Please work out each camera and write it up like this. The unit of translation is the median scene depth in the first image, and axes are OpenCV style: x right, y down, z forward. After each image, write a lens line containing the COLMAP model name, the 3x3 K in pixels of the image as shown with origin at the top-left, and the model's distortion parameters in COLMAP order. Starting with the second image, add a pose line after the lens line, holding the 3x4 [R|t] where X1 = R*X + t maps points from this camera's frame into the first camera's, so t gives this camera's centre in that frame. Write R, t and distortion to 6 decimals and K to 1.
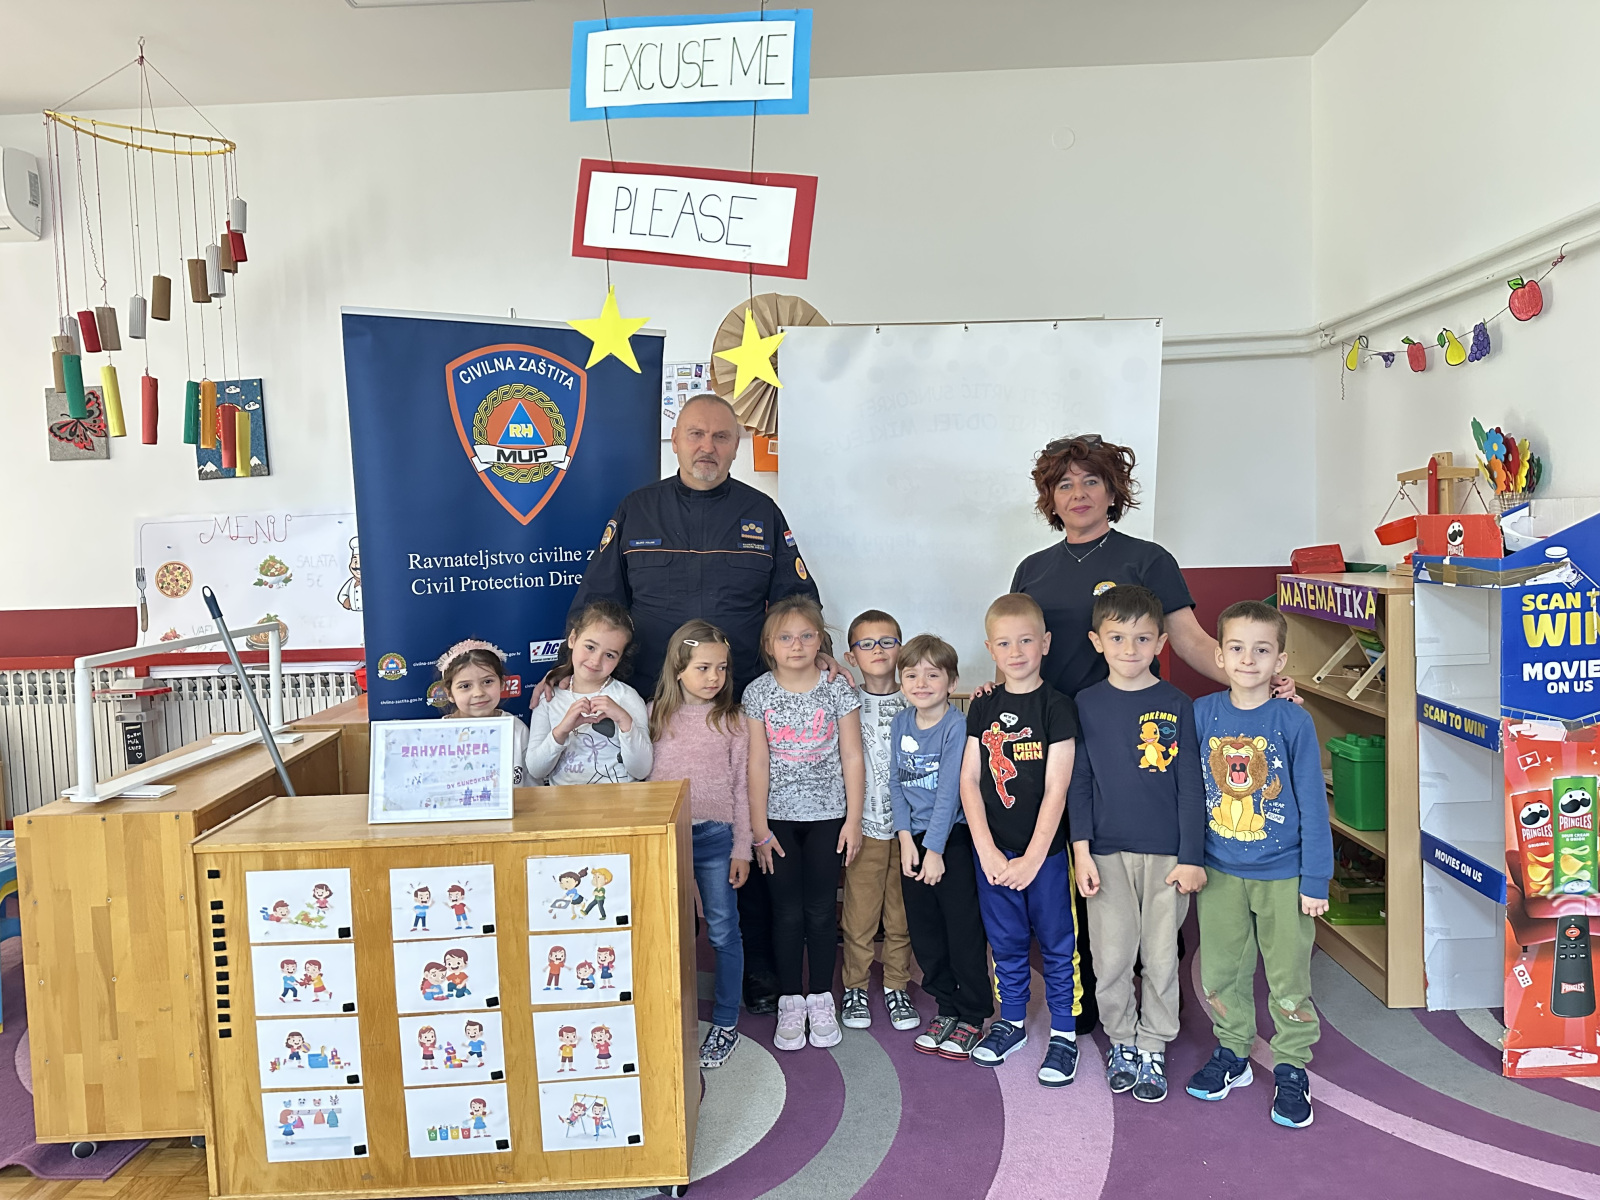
lens RADIAL K [[1125.5, 0, 804.5], [0, 1125.5, 596.6], [0, 0, 1]] dist [0.034653, -0.042160]
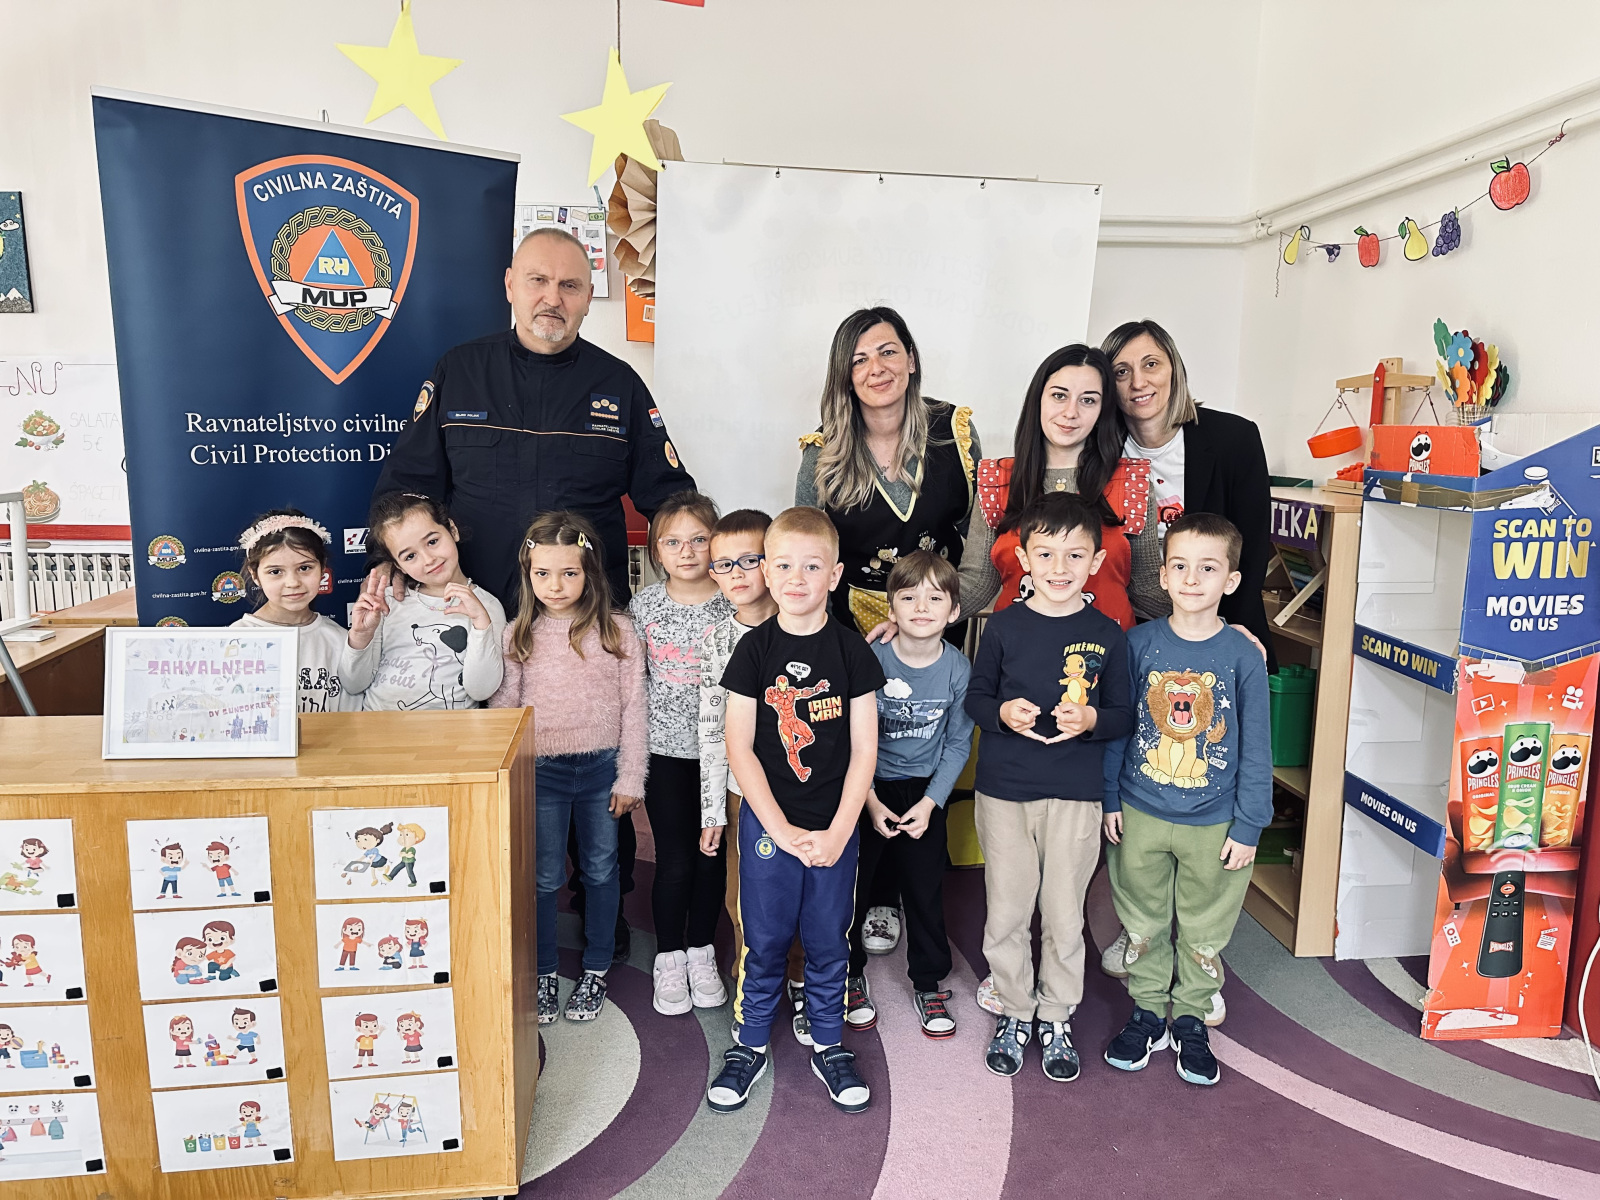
lens RADIAL K [[1132.5, 0, 798.7], [0, 1132.5, 593.7], [0, 0, 1]] dist [0.002906, -0.003186]
pose [[0.993235, 0.032194, 0.111571, -0.004377], [-0.042202, 0.995179, 0.088528, 0.000627], [-0.108183, -0.092637, 0.989805, 0.176298]]
